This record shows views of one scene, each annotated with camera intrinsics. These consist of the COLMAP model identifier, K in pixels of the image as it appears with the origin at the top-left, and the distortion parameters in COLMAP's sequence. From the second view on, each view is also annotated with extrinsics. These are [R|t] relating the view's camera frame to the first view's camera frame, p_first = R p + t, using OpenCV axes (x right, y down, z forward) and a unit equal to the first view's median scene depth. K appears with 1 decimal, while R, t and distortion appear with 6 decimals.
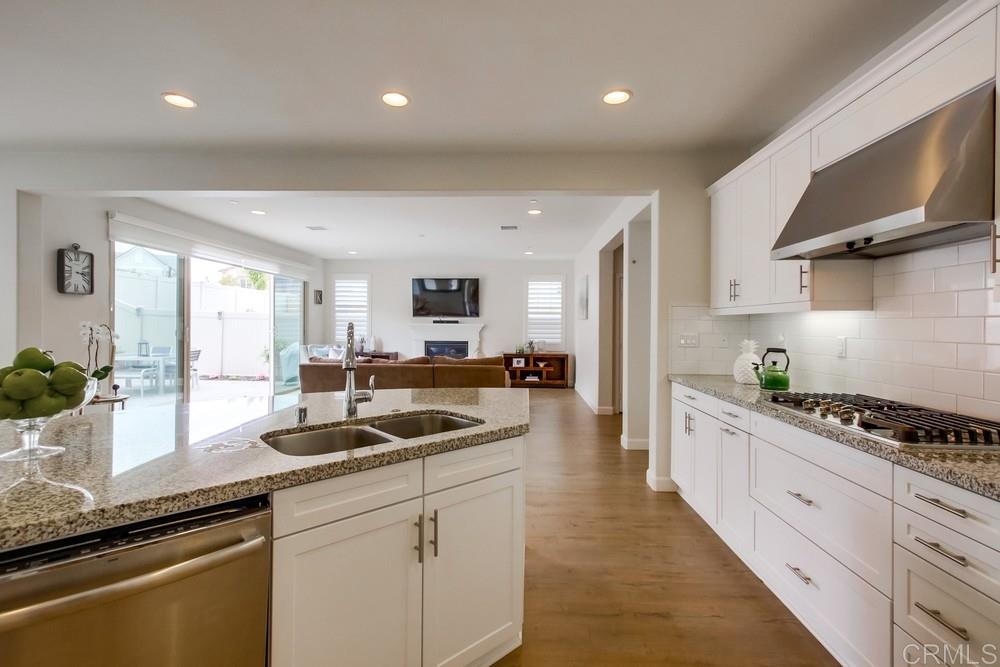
lens RADIAL K [[459.4, 0, 505.3], [0, 459.4, 326.3], [0, 0, 1]] dist [0.003207, 0.001076]
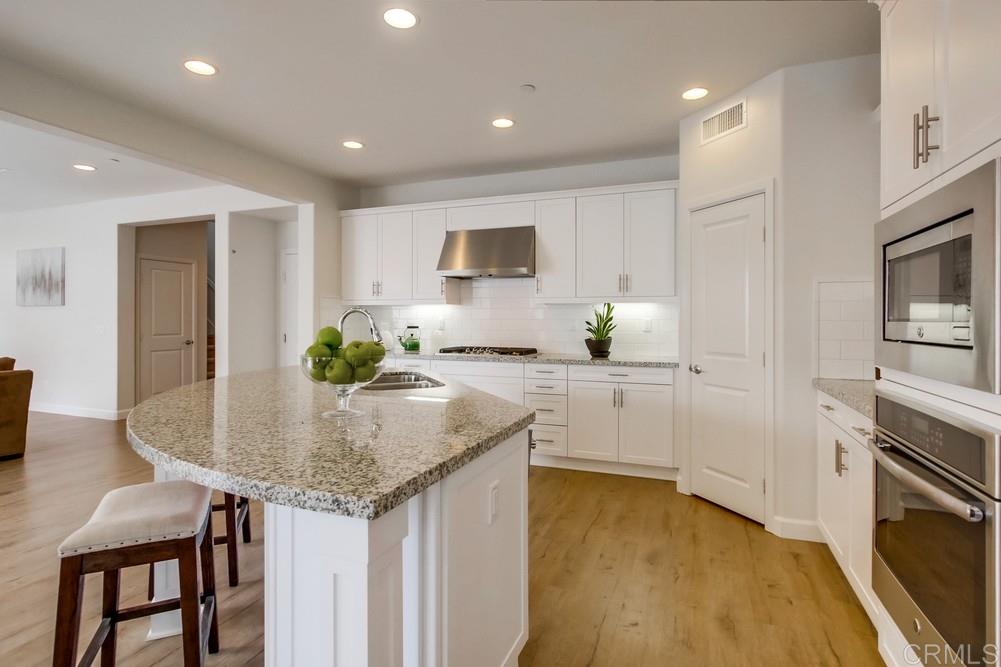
lens RADIAL K [[502.1, 0, 502.6], [0, 502.1, 315.4], [0, 0, 1]] dist [-0.000300, 0.000162]
pose [[0.326570, -0.001376, 0.945172, -0.589071], [0.003389, 0.999994, 0.000285, 0.005603], [-0.945167, 0.003110, 0.326573, 0.054665]]
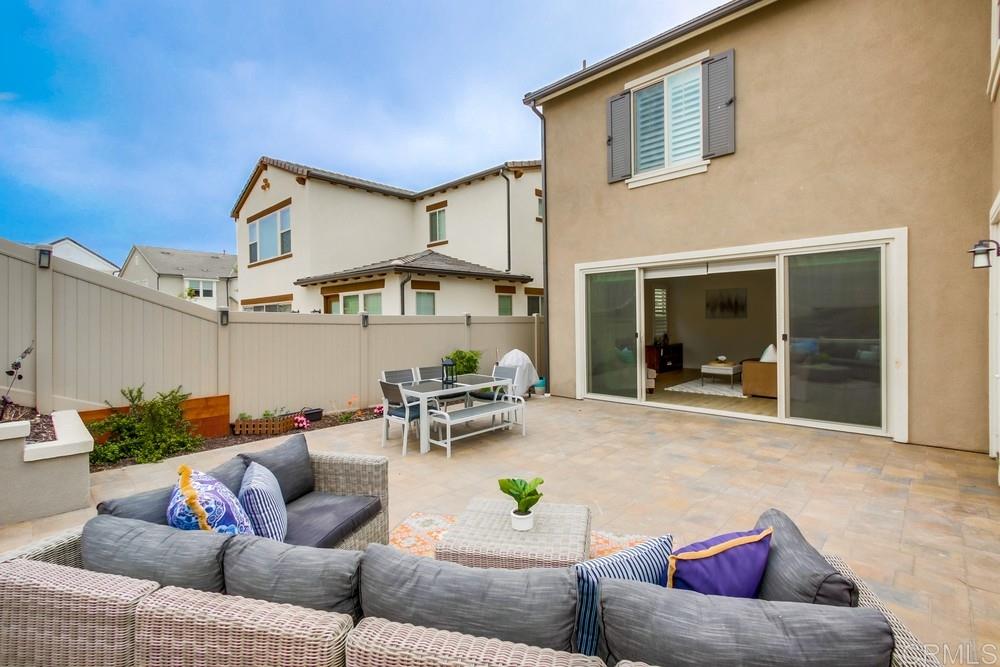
lens RADIAL K [[452.6, 0, 505.1], [0, 452.6, 317.2], [0, 0, 1]] dist [0.002188, 0.000418]
pose [[0.653936, -0.014949, 0.756402, -2.339722], [0.021088, 0.999776, 0.001528, -0.056598], [-0.756256, 0.014952, 0.654105, 0.978558]]
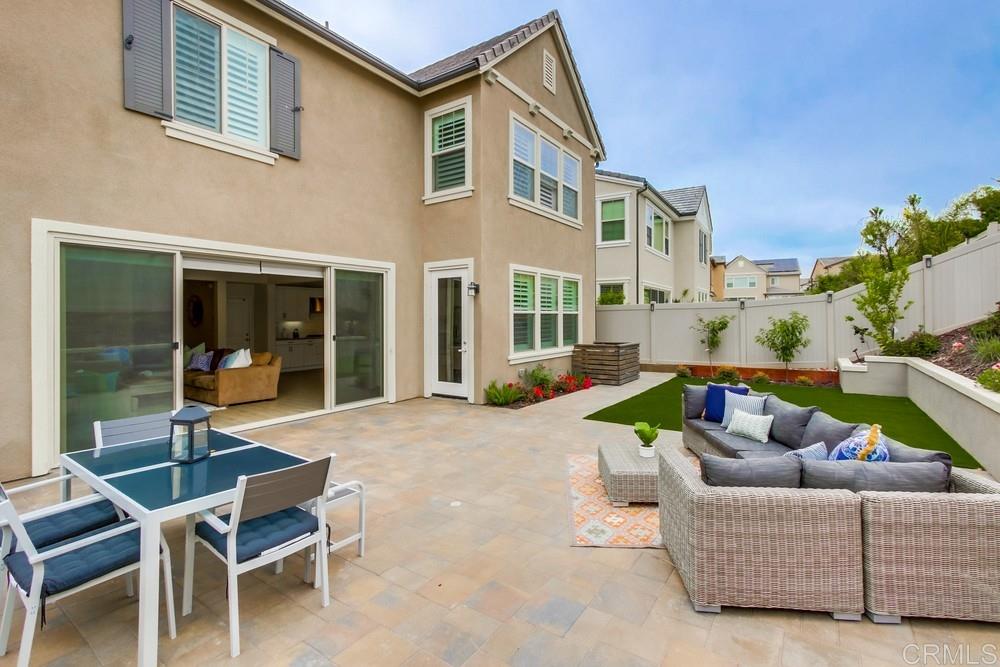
lens RADIAL K [[452.6, 0, 505.1], [0, 452.6, 317.2], [0, 0, 1]] dist [0.002188, 0.000418]
pose [[-0.846903, -0.004754, 0.531725, -2.131927], [-0.001380, 0.999976, 0.006742, -0.061708], [-0.531745, 0.004976, -0.846890, 2.183840]]
